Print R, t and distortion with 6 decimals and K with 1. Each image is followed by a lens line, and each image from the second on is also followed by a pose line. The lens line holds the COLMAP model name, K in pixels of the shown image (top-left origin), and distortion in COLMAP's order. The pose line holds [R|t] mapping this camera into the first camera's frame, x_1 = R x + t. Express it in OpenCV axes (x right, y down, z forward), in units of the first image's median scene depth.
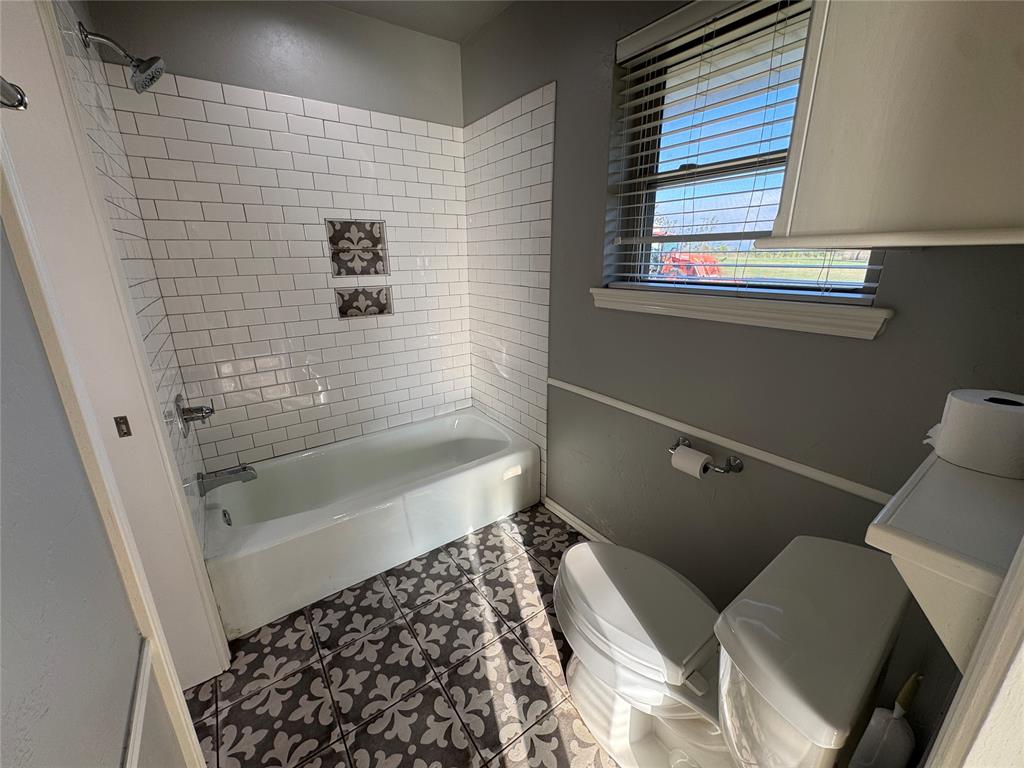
lens RADIAL K [[409.5, 0, 512.0], [0, 409.5, 384.0], [0, 0, 1]] dist [-0.001437, 0.000183]
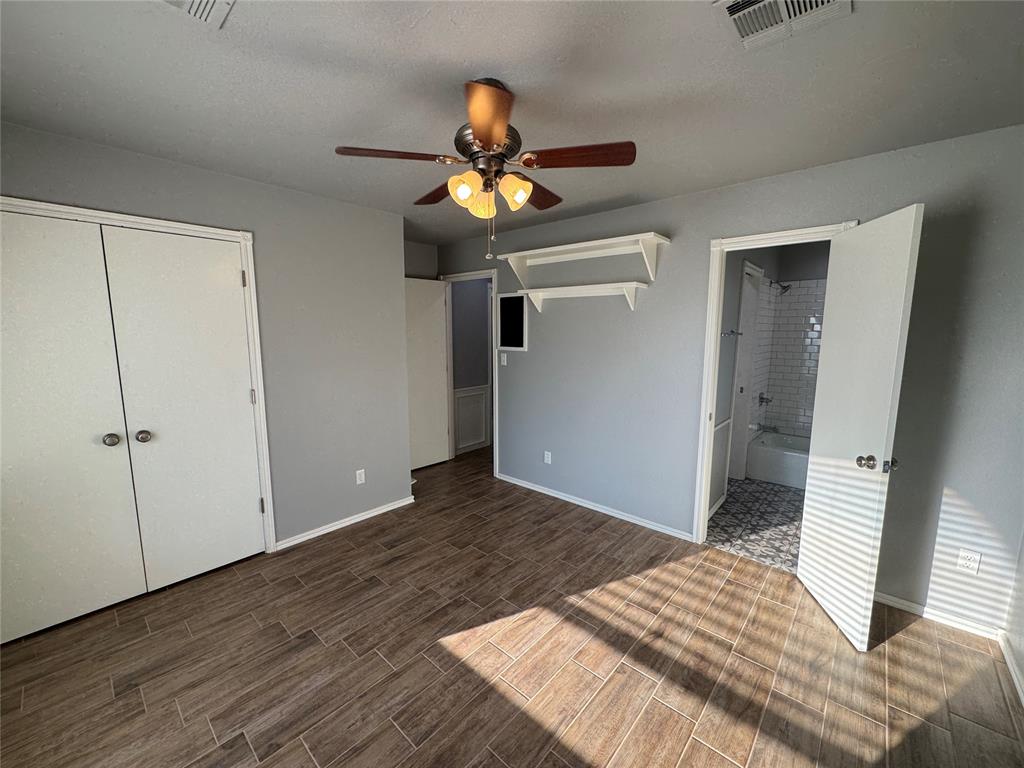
lens RADIAL K [[409.5, 0, 512.0], [0, 409.5, 384.0], [0, 0, 1]] dist [-0.001437, 0.000183]
pose [[0.215459, 0.137447, -0.966792, 1.648387], [-0.294488, 0.953098, 0.069871, 0.305702], [0.931050, 0.269654, 0.245830, -1.411553]]
